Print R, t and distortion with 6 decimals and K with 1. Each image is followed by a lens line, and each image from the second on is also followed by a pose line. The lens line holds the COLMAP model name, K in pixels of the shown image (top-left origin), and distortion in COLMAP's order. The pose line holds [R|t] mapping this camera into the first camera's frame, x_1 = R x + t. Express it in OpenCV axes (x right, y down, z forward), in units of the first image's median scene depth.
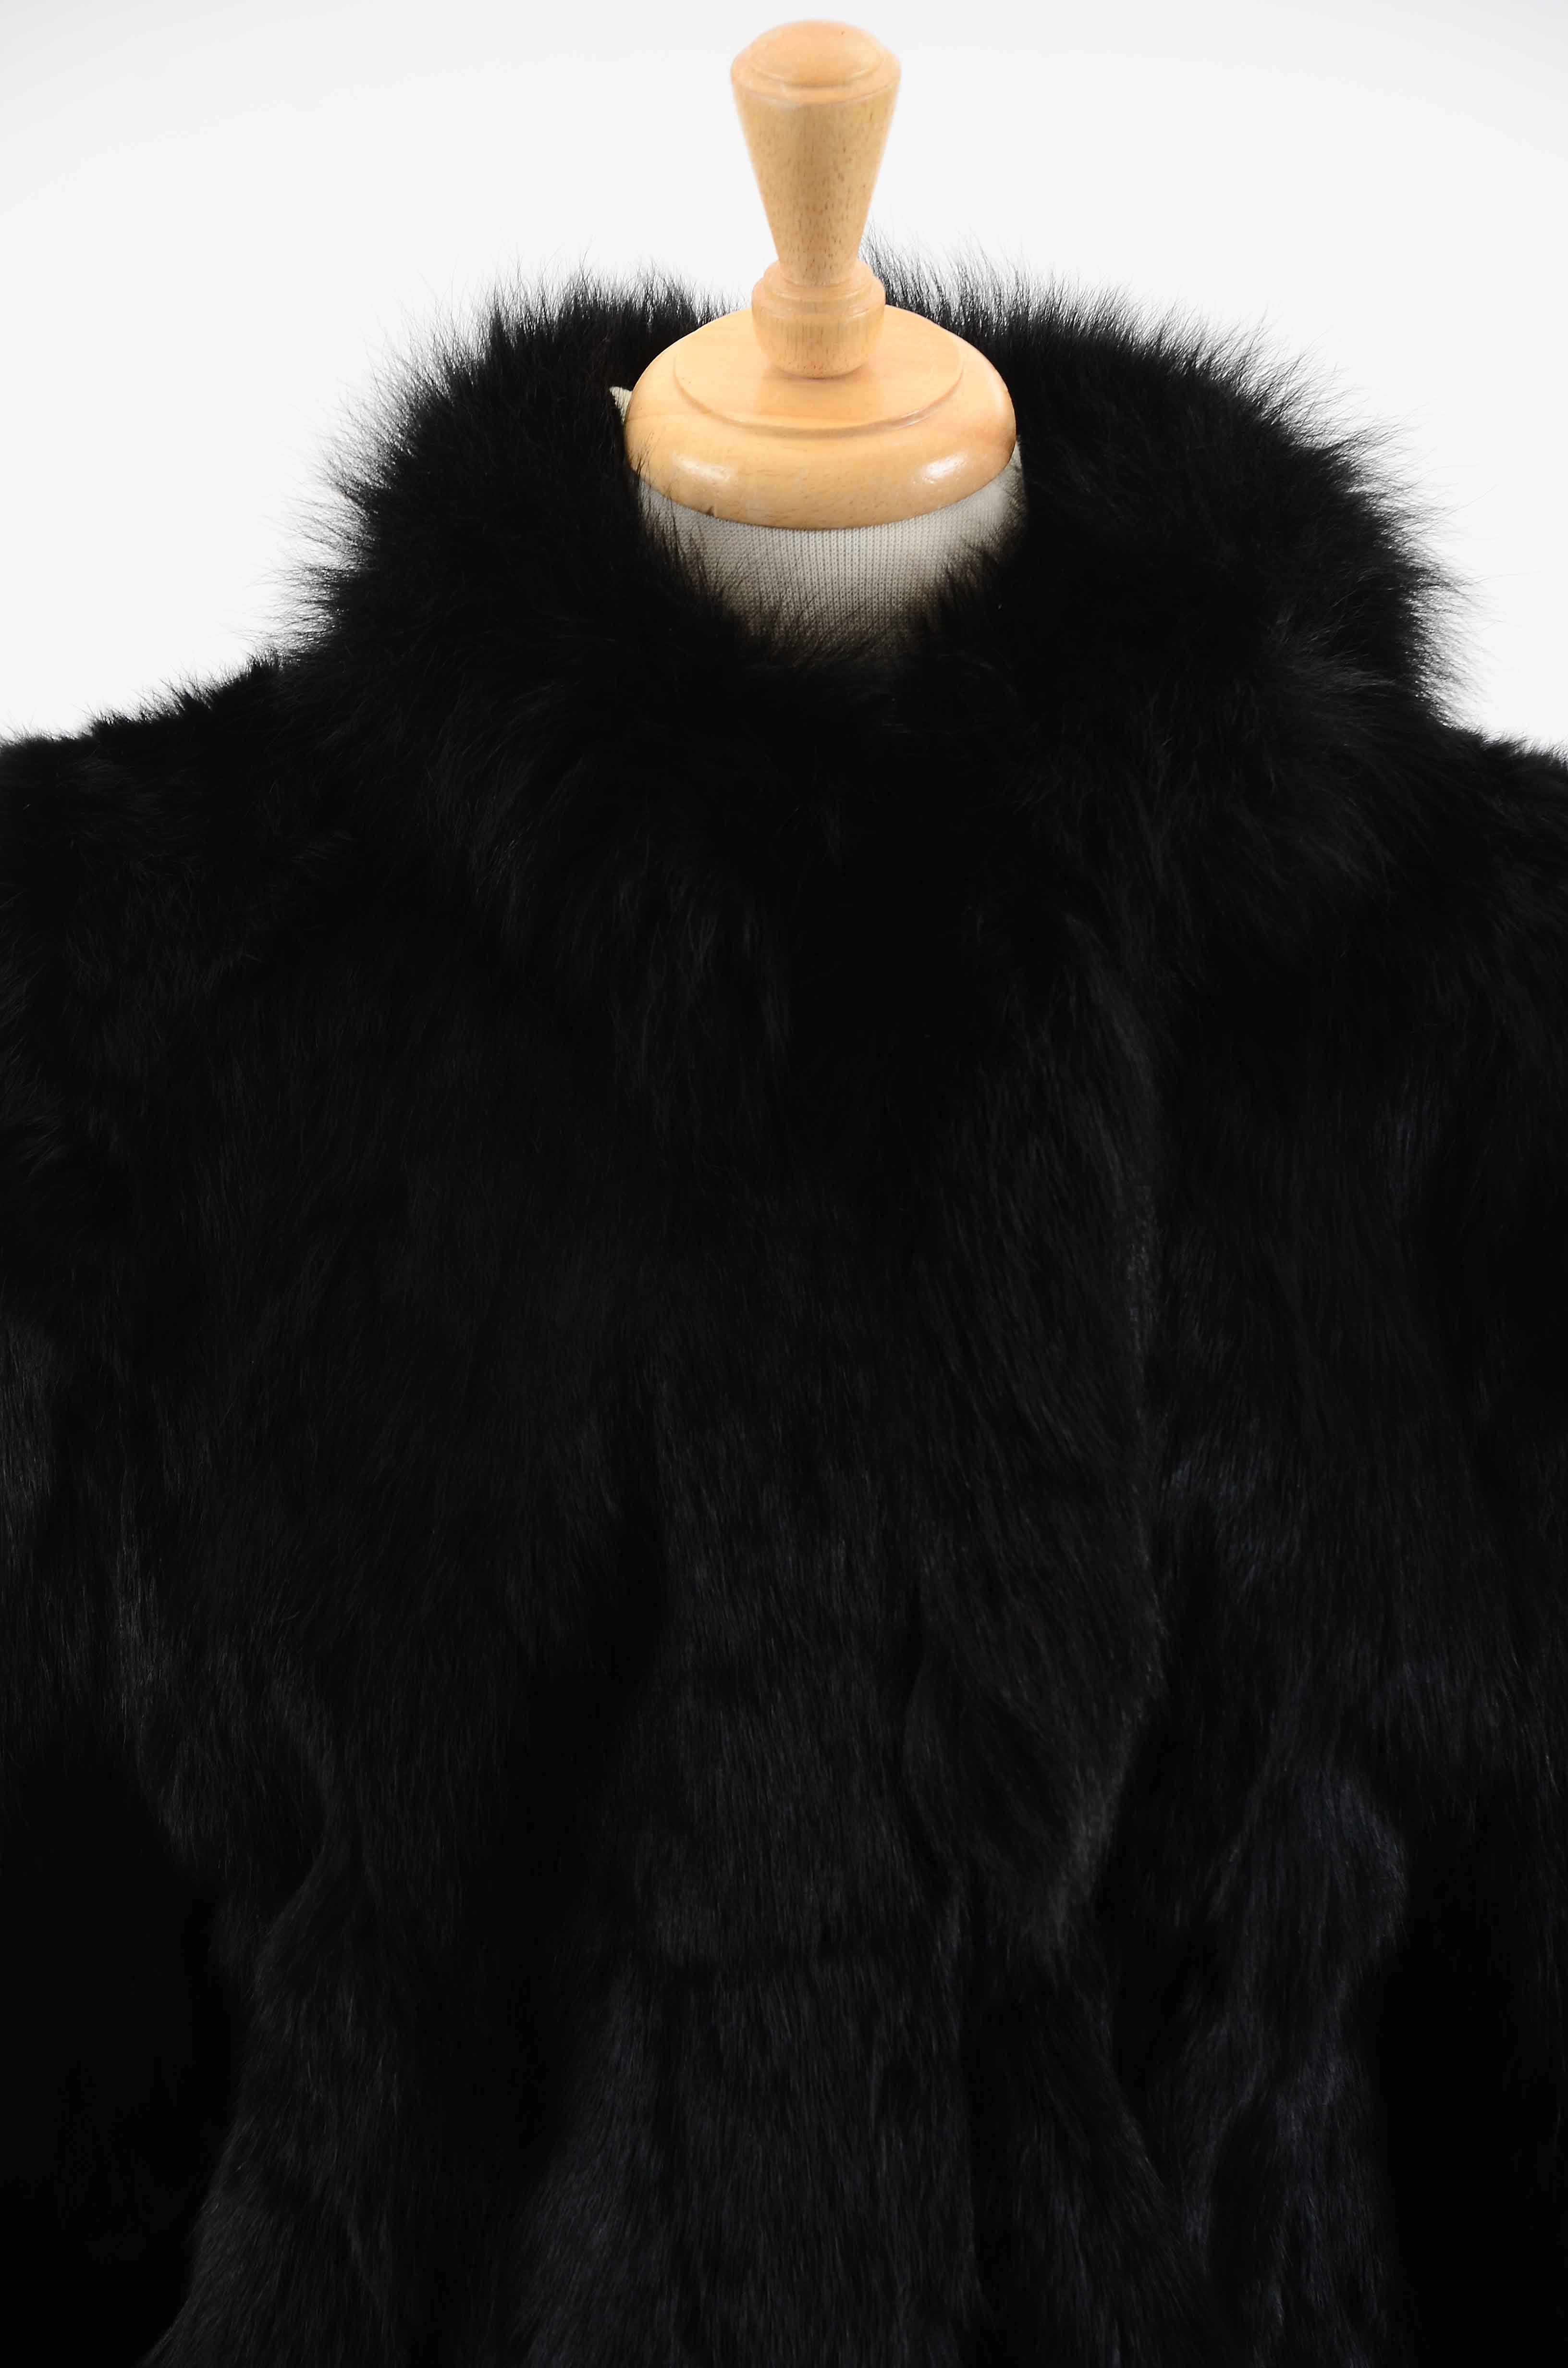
lens RADIAL K [[10012.6, 0, 784.0], [0, 10012.6, 1184.0], [0, 0, 1]] dist [1.364007, -5.185586]
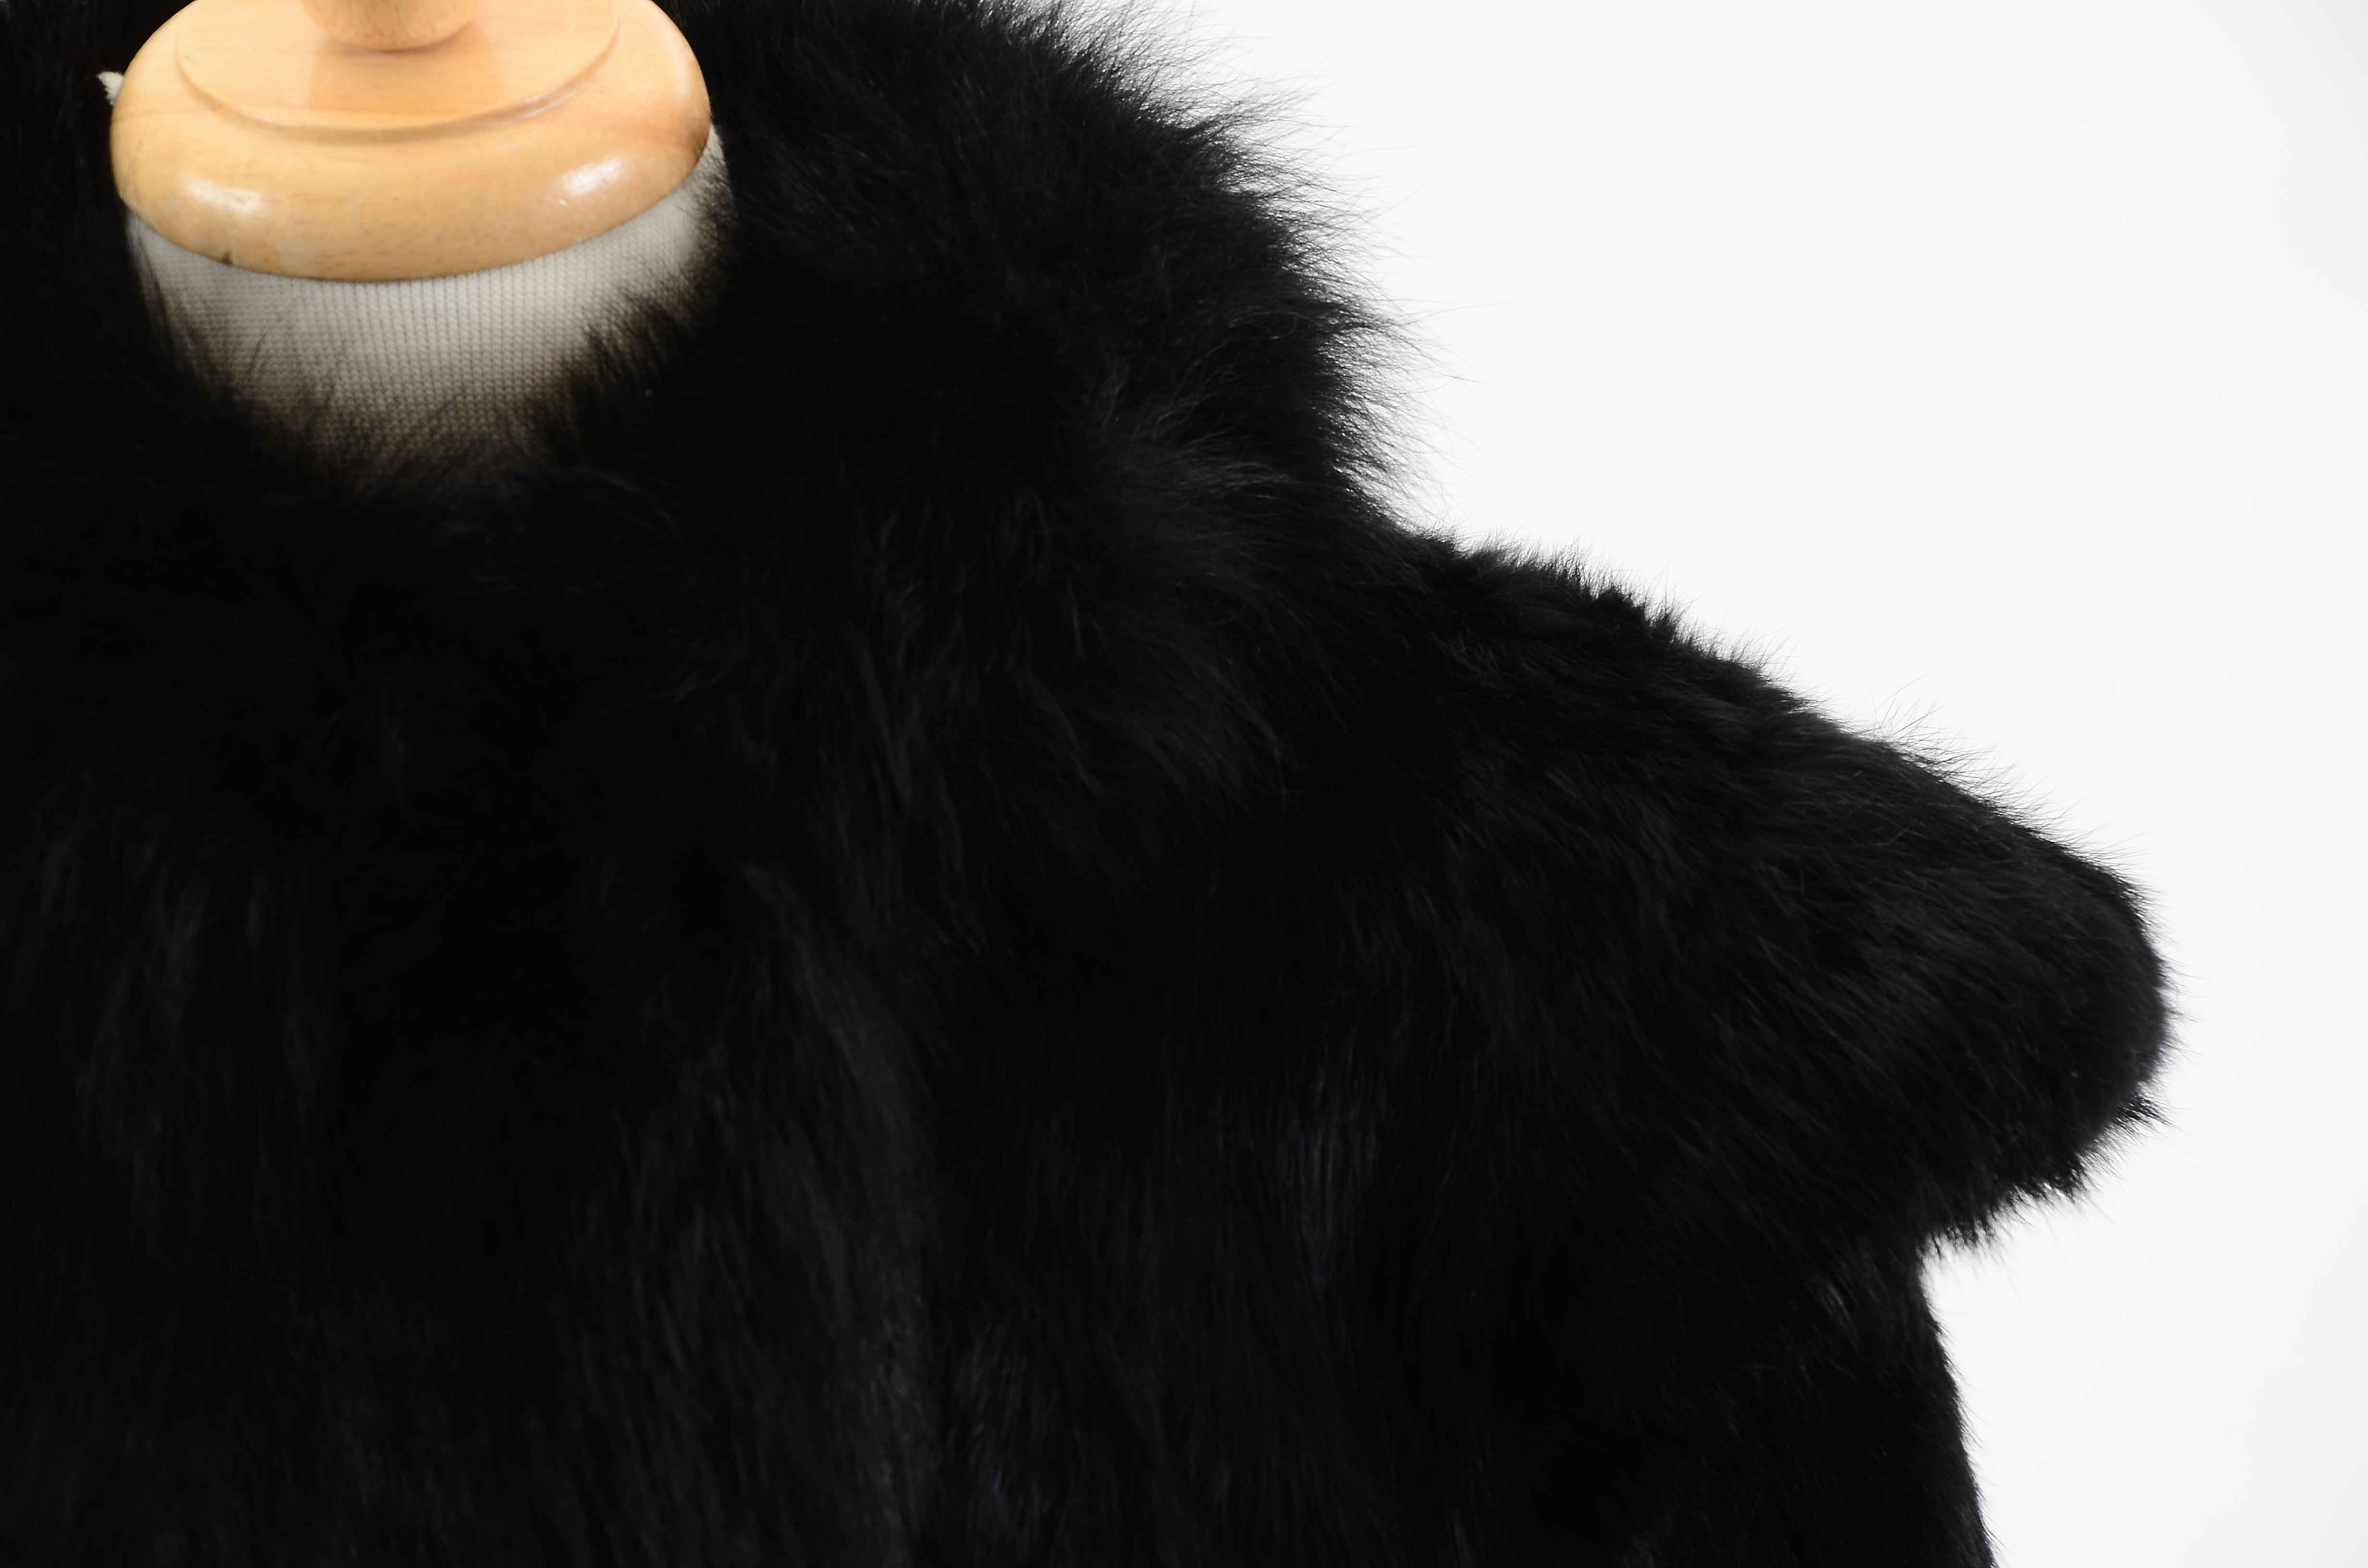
lens RADIAL K [[10639.7, 0, 1184.0], [0, 10639.7, 784.0], [0, 0, 1]] dist [1.394458, 2.563068]
pose [[0.998773, -0.041966, -0.026311, 0.072191], [0.041845, 0.999111, -0.005141, -0.026366], [0.026503, 0.004034, 0.999641, 0.299202]]
